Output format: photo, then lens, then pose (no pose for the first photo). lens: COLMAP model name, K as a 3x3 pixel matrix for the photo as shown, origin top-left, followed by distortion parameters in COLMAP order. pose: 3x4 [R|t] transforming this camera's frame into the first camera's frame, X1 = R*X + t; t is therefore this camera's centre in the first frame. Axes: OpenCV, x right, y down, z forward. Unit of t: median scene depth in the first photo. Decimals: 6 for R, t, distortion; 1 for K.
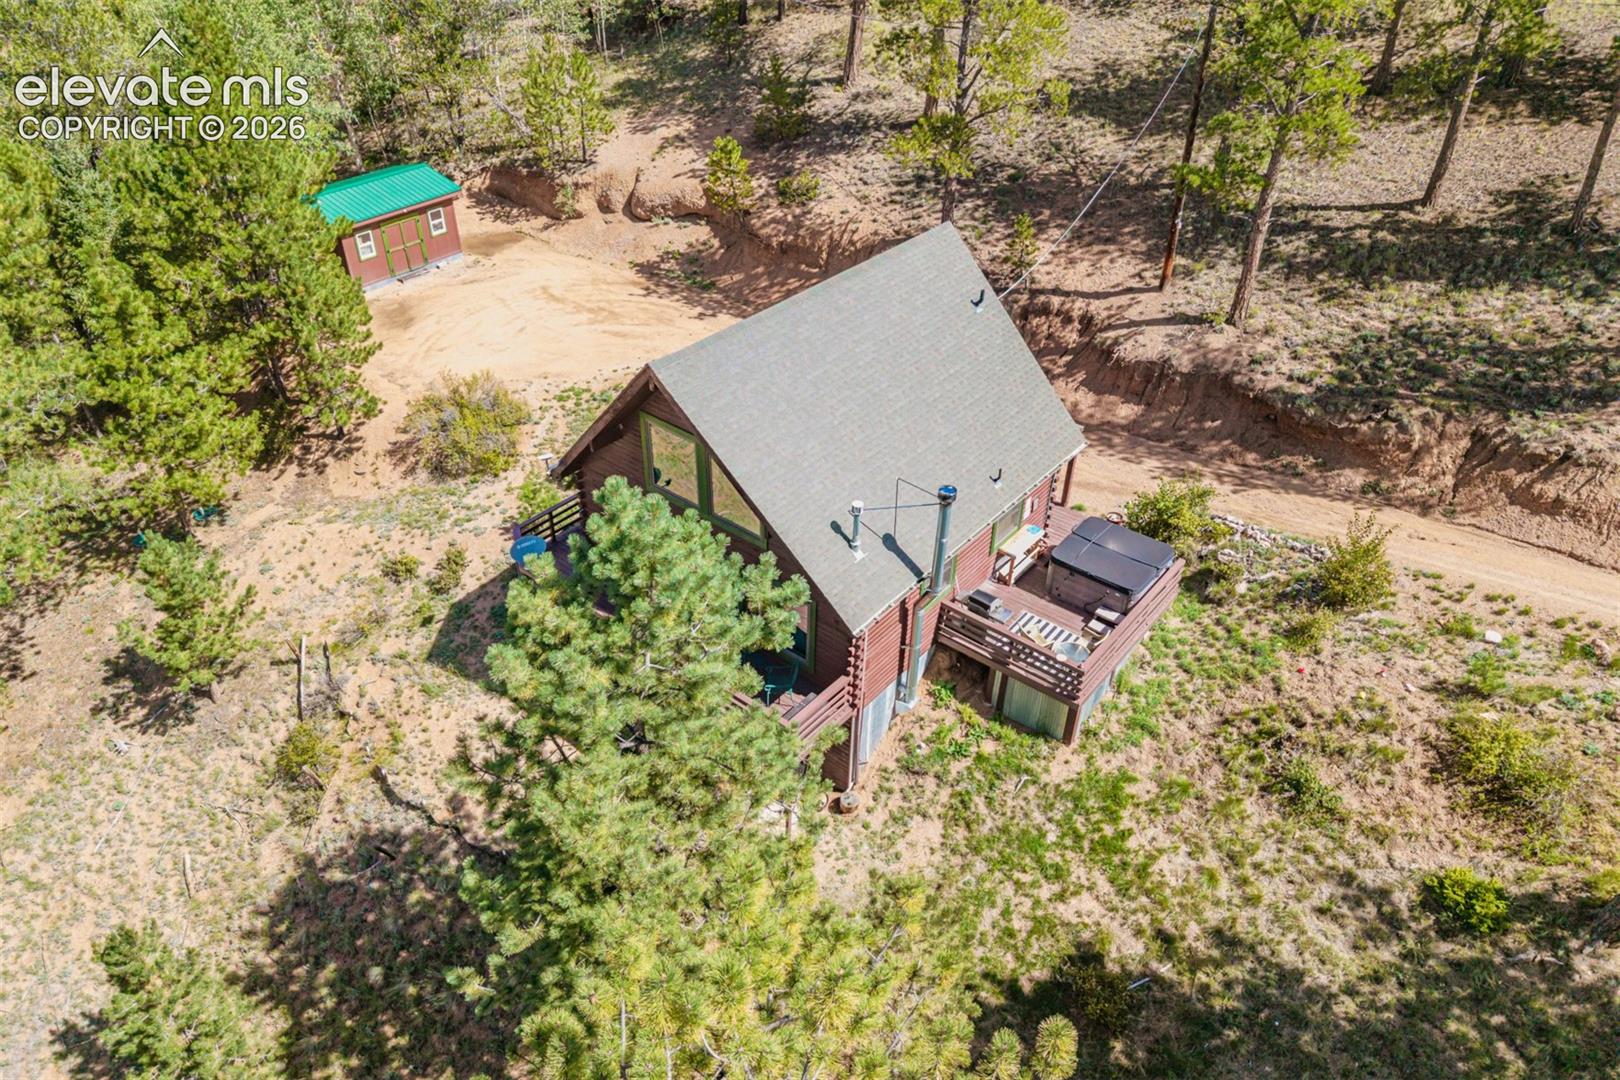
lens RADIAL K [[1078.6, 0, 810.0], [0, 1078.6, 540.0], [0, 0, 1]] dist [0.031403, -0.025537]
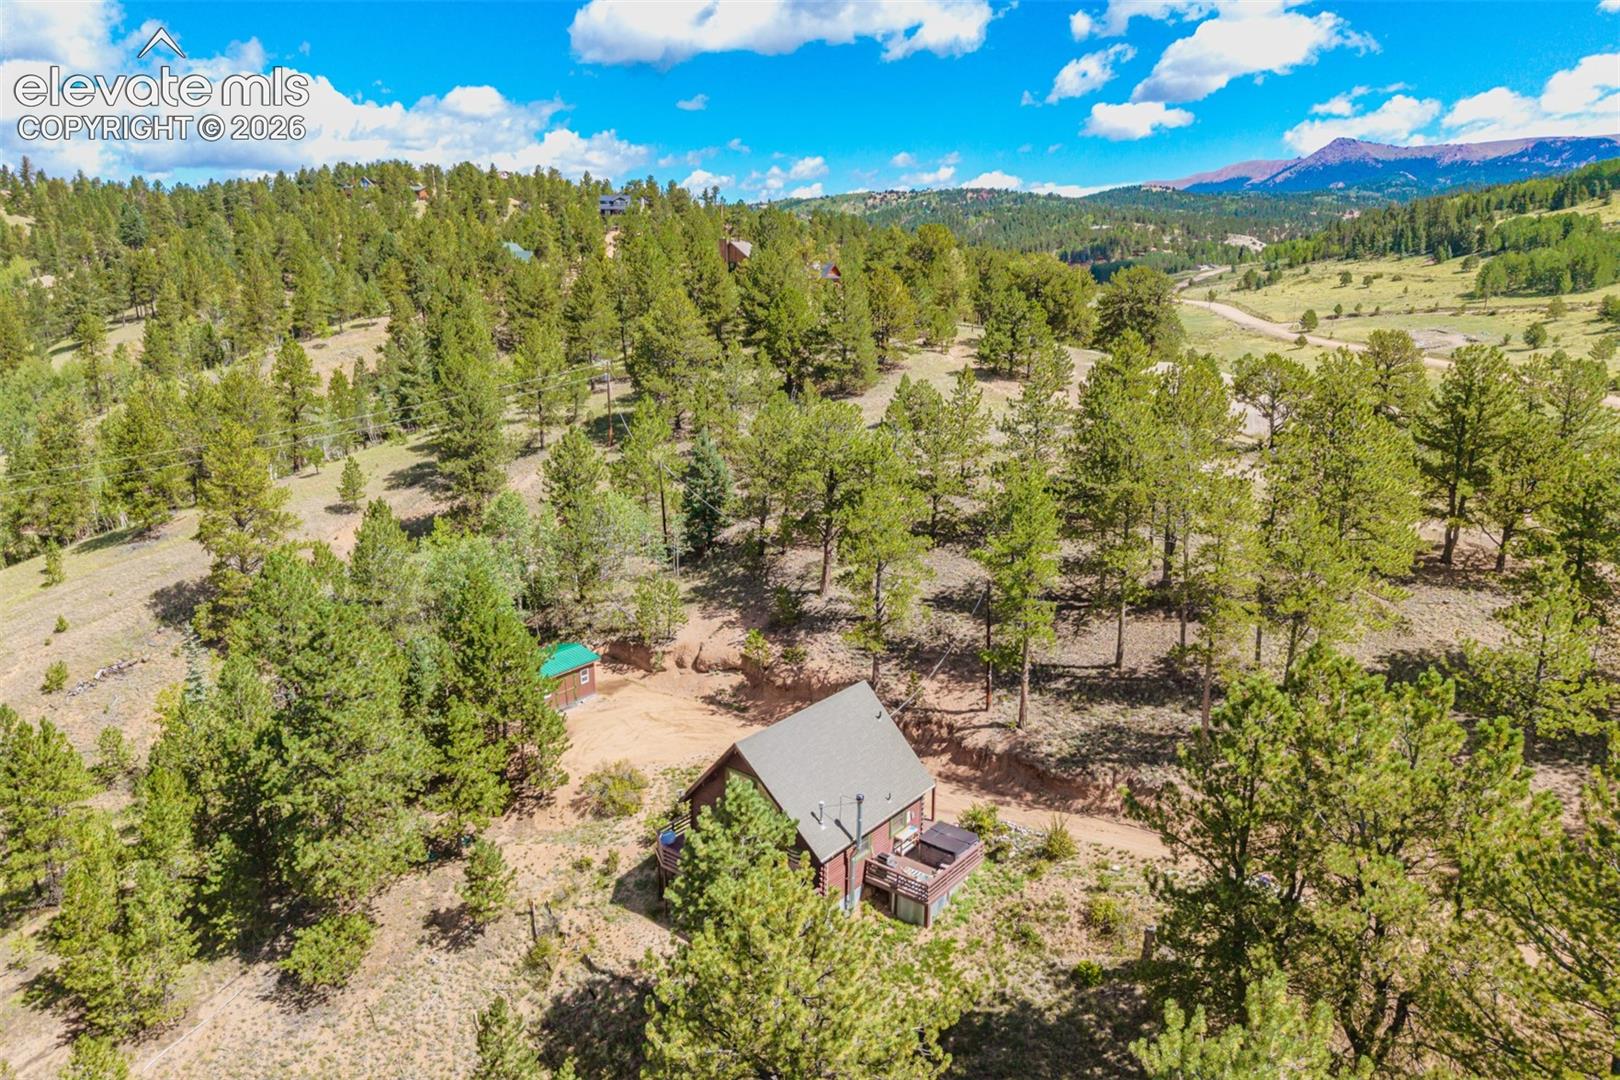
lens RADIAL K [[1121.8, 0, 809.4], [0, 1121.8, 499.2], [0, 0, 1]] dist [0.094464, -0.270374]
pose [[0.999925, -0.011486, 0.004289, 0.011018], [0.012241, 0.915670, -0.401744, 0.271384], [0.000687, 0.401766, 0.915742, -1.178819]]
